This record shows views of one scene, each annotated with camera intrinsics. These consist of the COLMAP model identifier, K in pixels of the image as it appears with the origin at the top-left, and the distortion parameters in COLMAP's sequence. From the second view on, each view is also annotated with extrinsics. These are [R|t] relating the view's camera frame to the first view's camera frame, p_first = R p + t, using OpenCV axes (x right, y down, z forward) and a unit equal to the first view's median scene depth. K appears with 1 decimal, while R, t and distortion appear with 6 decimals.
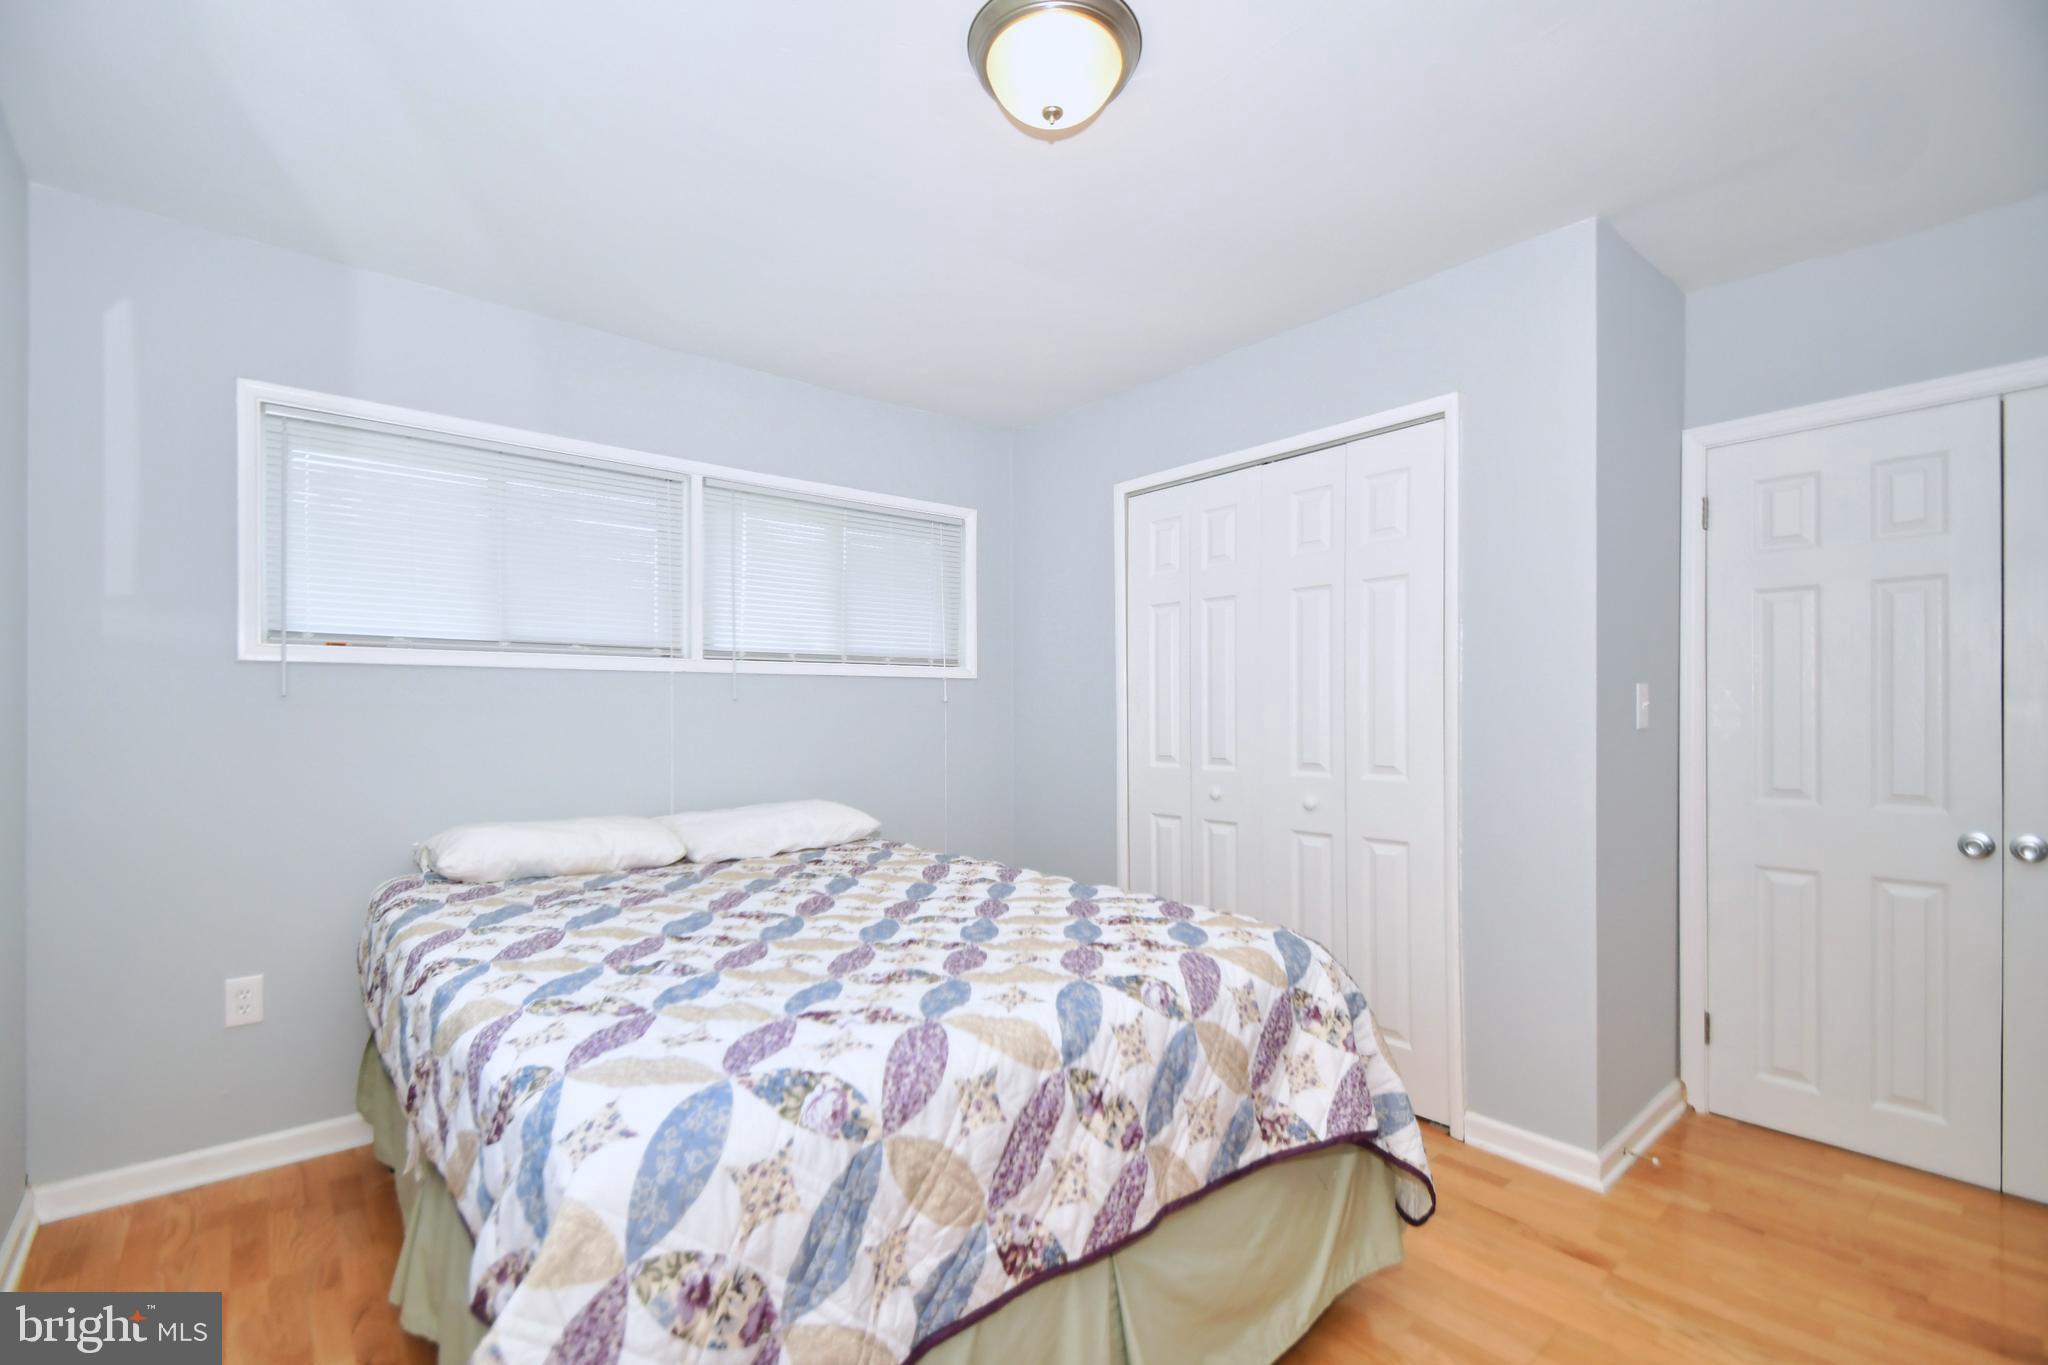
lens RADIAL K [[891.5, 0, 1000.6], [0, 891.5, 718.0], [0, 0, 1]] dist [0.010401, -0.009572]
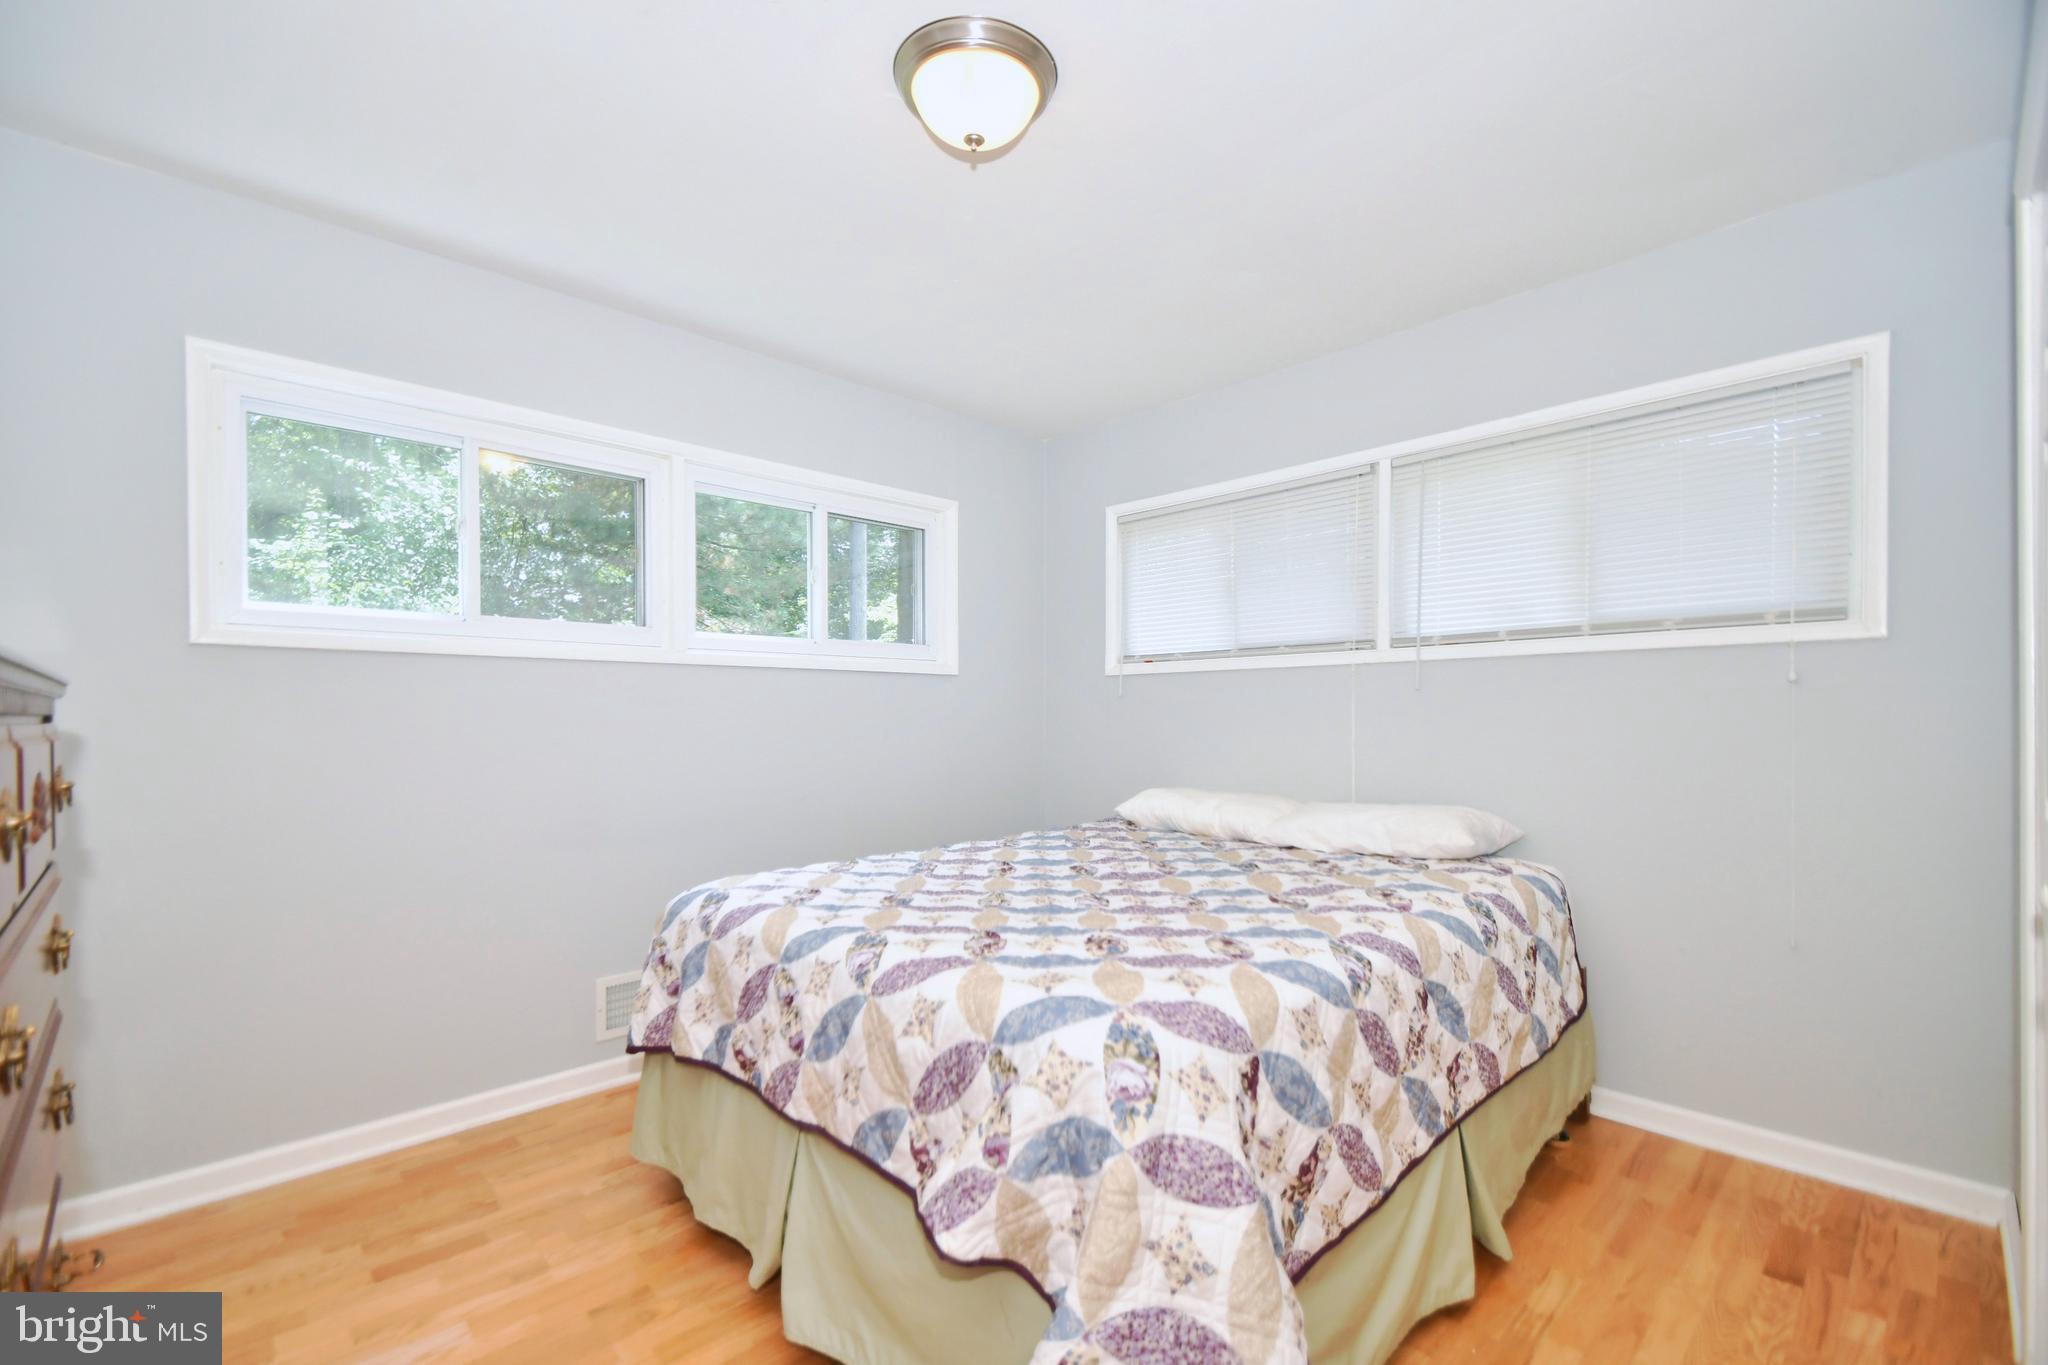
lens RADIAL K [[891.5, 0, 1000.6], [0, 891.5, 718.0], [0, 0, 1]] dist [0.010401, -0.009572]
pose [[0.028229, 0.011587, -0.999534, 0.636773], [0.000060, 0.999933, 0.011593, -0.001617], [0.999601, -0.000387, 0.028226, 0.559003]]
